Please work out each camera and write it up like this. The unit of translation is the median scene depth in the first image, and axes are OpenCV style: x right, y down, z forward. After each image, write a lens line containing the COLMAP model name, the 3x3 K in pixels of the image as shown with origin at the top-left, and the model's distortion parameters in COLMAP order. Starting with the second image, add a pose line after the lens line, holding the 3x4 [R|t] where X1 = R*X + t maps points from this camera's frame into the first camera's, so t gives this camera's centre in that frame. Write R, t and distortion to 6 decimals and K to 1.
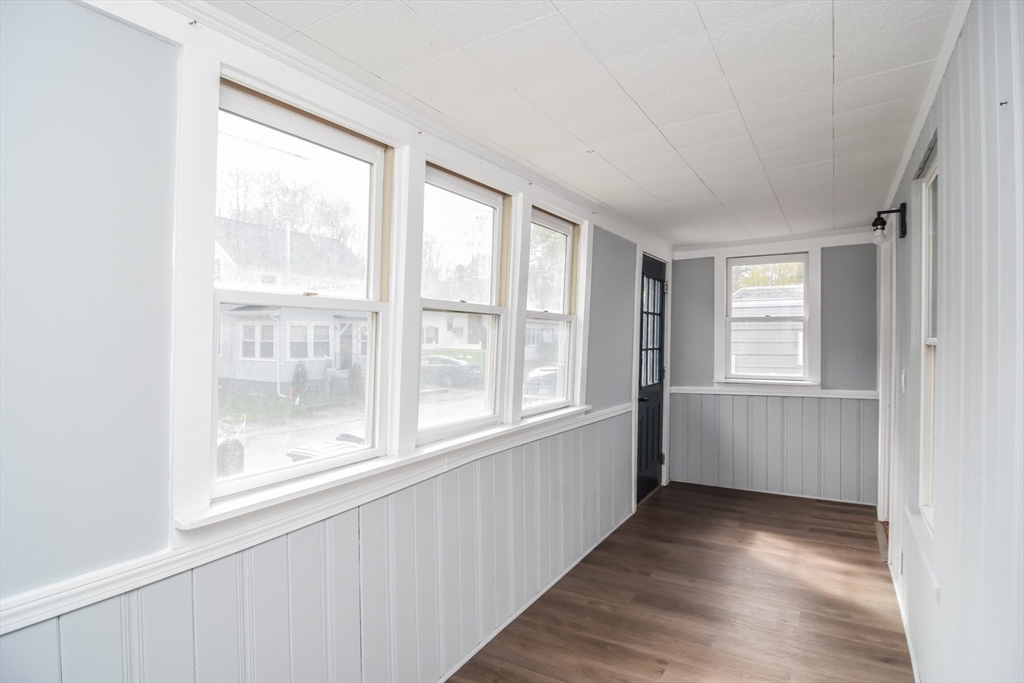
lens RADIAL K [[550.0, 0, 512.2], [0, 550.0, 338.5], [0, 0, 1]] dist [-0.005896, -0.006651]
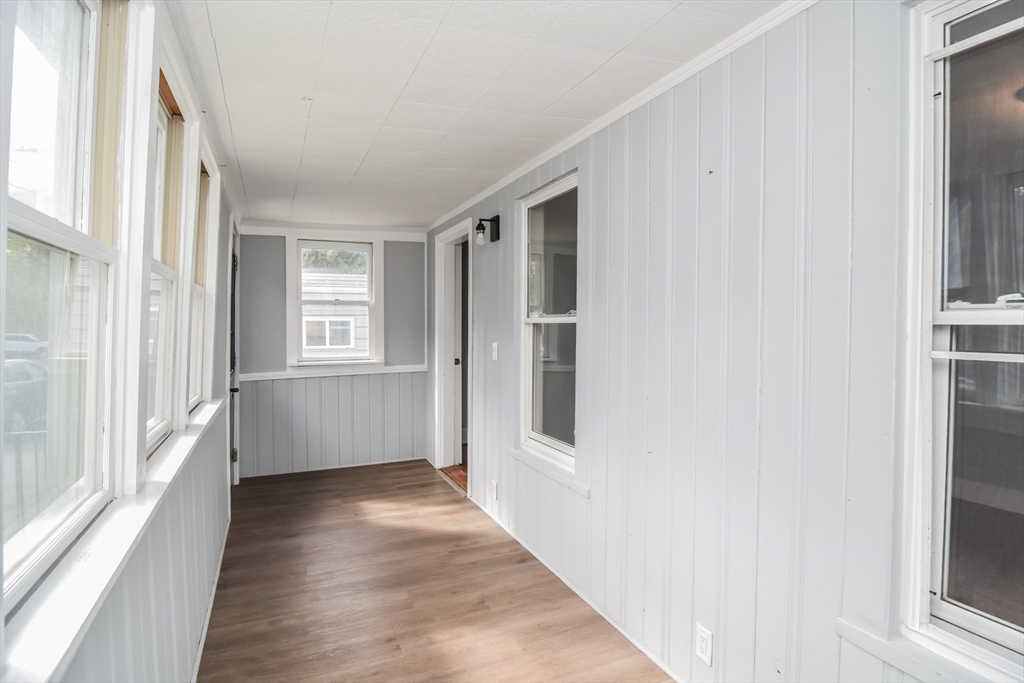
lens RADIAL K [[550.0, 0, 511.3], [0, 550.0, 338.1], [0, 0, 1]] dist [-0.005896, -0.006651]
pose [[0.586261, -0.020786, 0.809856, -0.220778], [0.002735, 0.999716, 0.023678, 0.009242], [-0.810118, -0.011666, 0.586151, 0.134547]]
